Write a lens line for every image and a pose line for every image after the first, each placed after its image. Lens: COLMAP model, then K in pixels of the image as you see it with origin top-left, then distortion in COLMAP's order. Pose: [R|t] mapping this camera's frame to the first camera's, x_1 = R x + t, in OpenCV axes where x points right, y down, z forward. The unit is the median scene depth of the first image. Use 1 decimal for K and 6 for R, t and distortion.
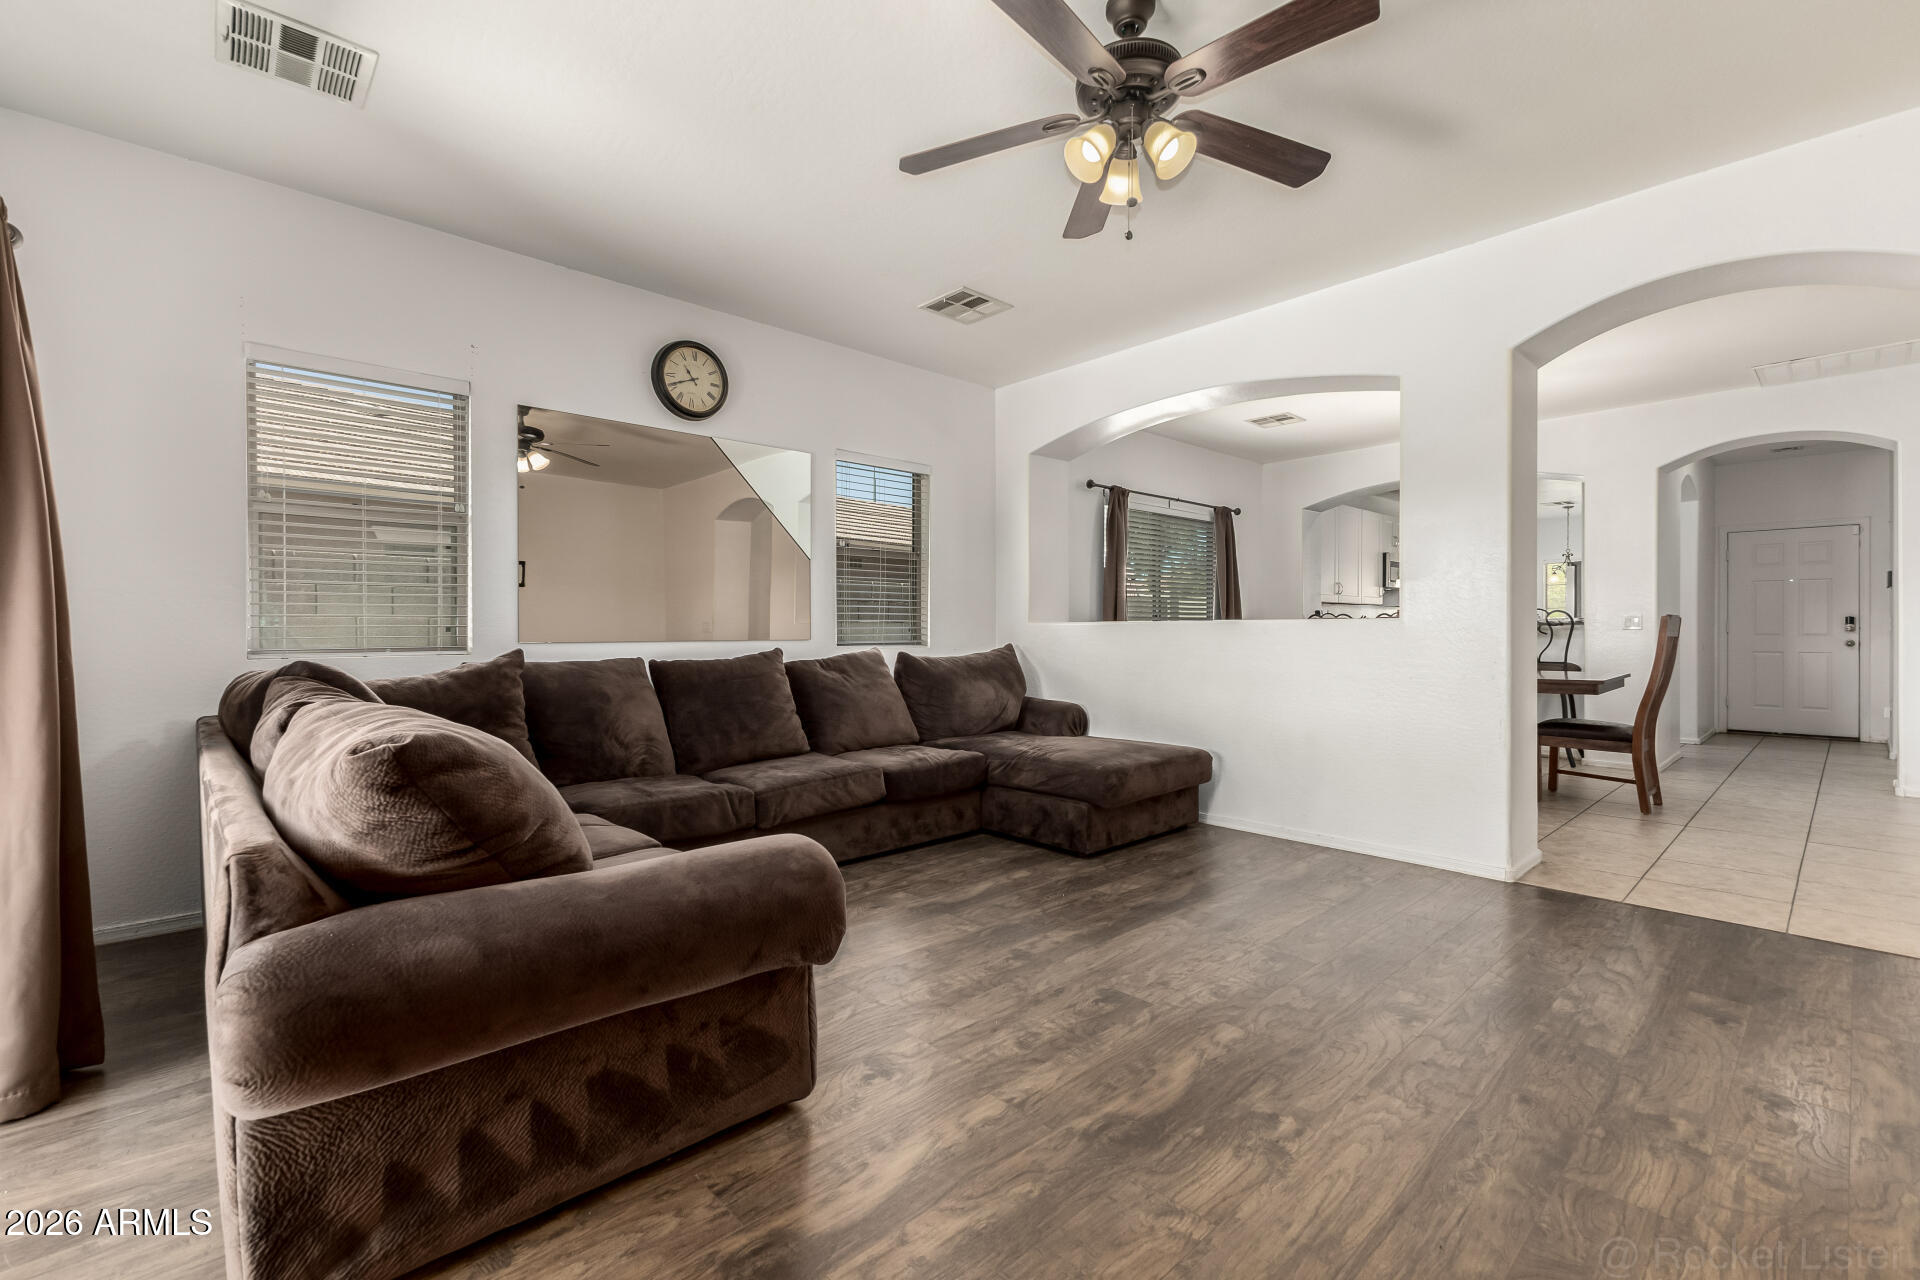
lens RADIAL K [[835.0, 0, 956.7], [0, 835.0, 636.8], [0, 0, 1]] dist [0.014145, -0.004370]
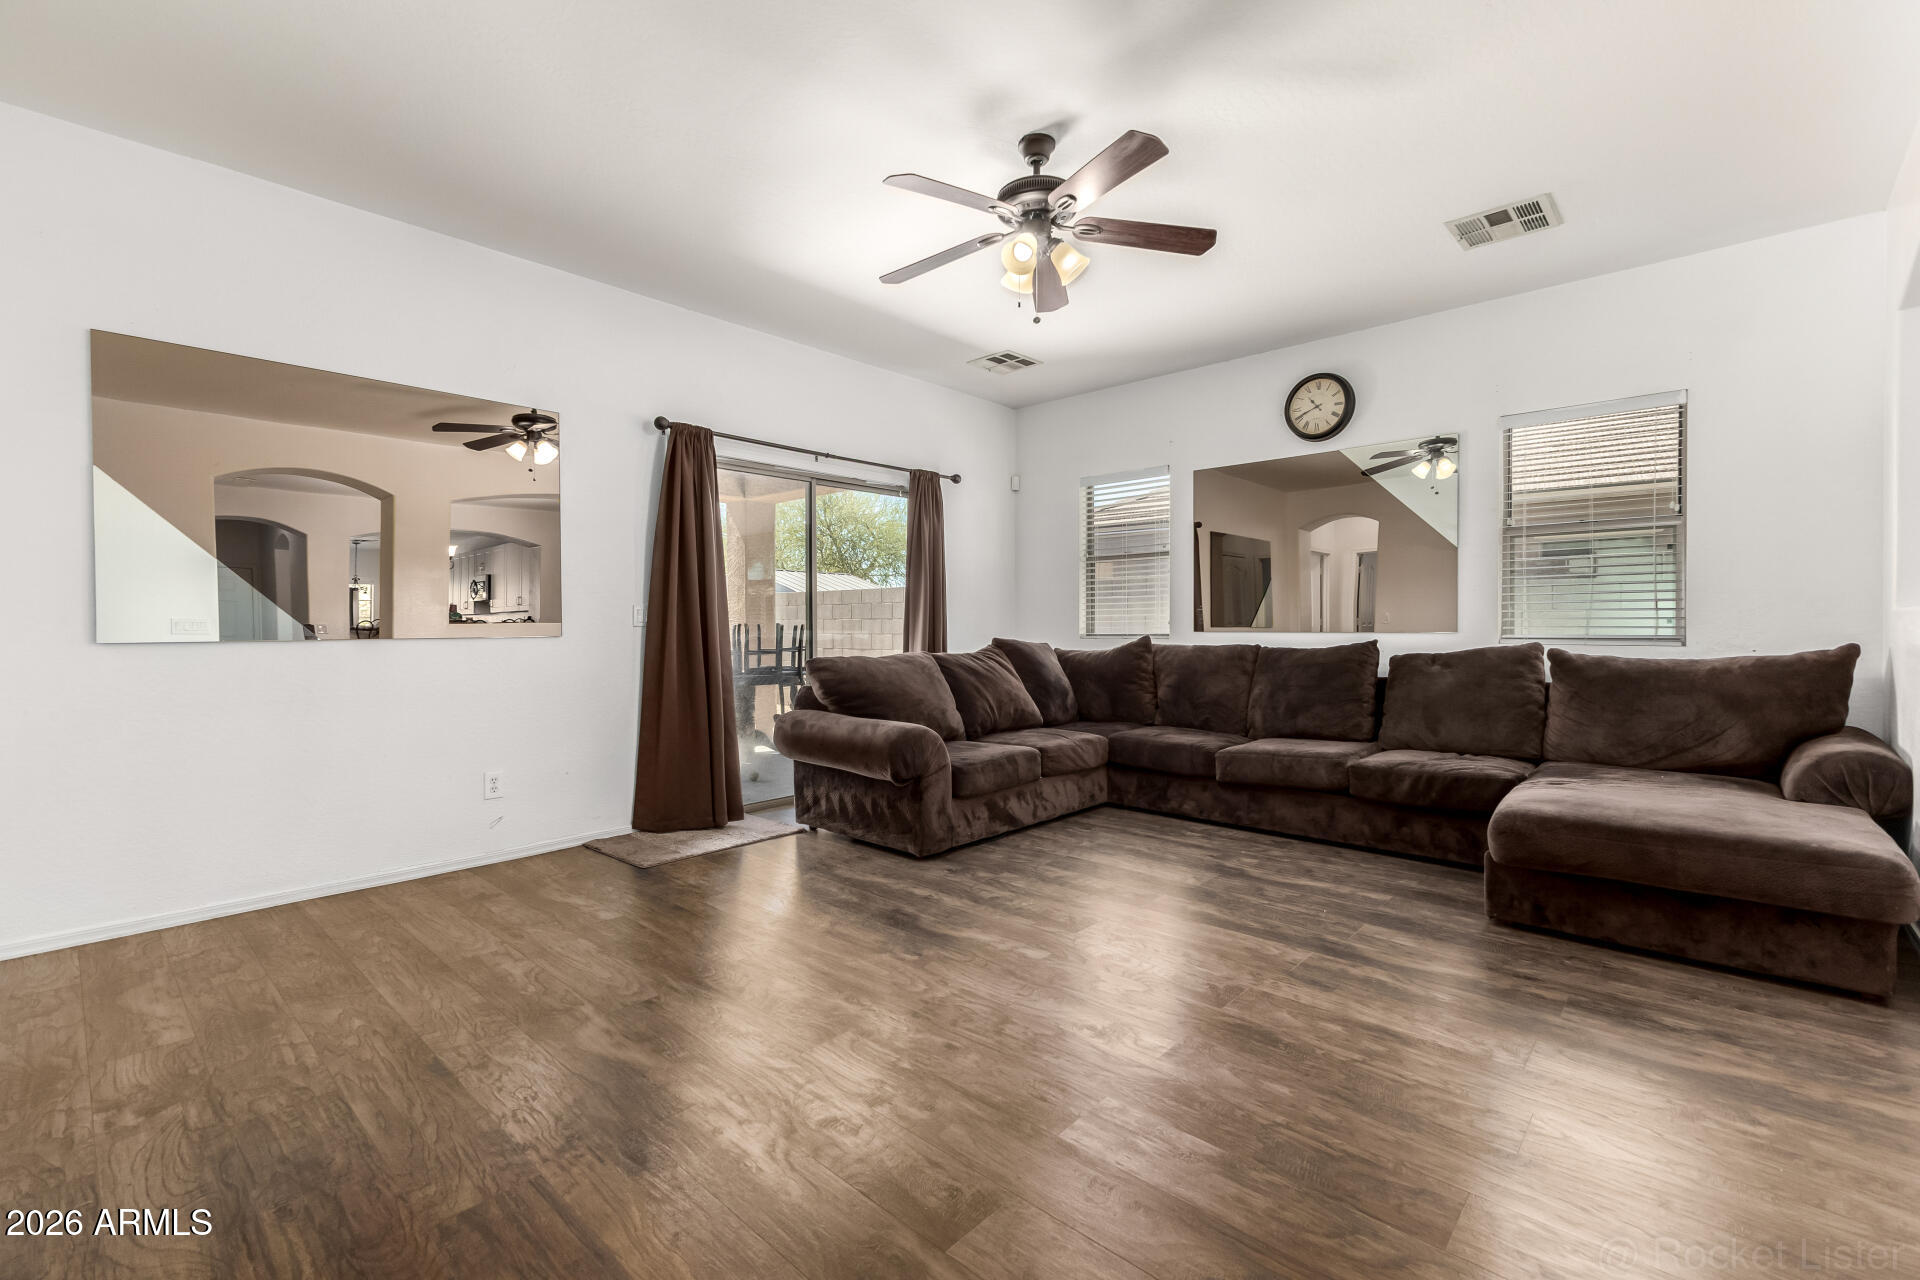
lens RADIAL K [[835.0, 0, 956.1], [0, 835.0, 627.9], [0, 0, 1]] dist [0.014145, -0.004370]
pose [[0.062842, 0.004412, -0.998014, 0.986364], [-0.003576, 0.999985, 0.004196, -0.004363], [0.998017, 0.003306, 0.062857, 0.519604]]
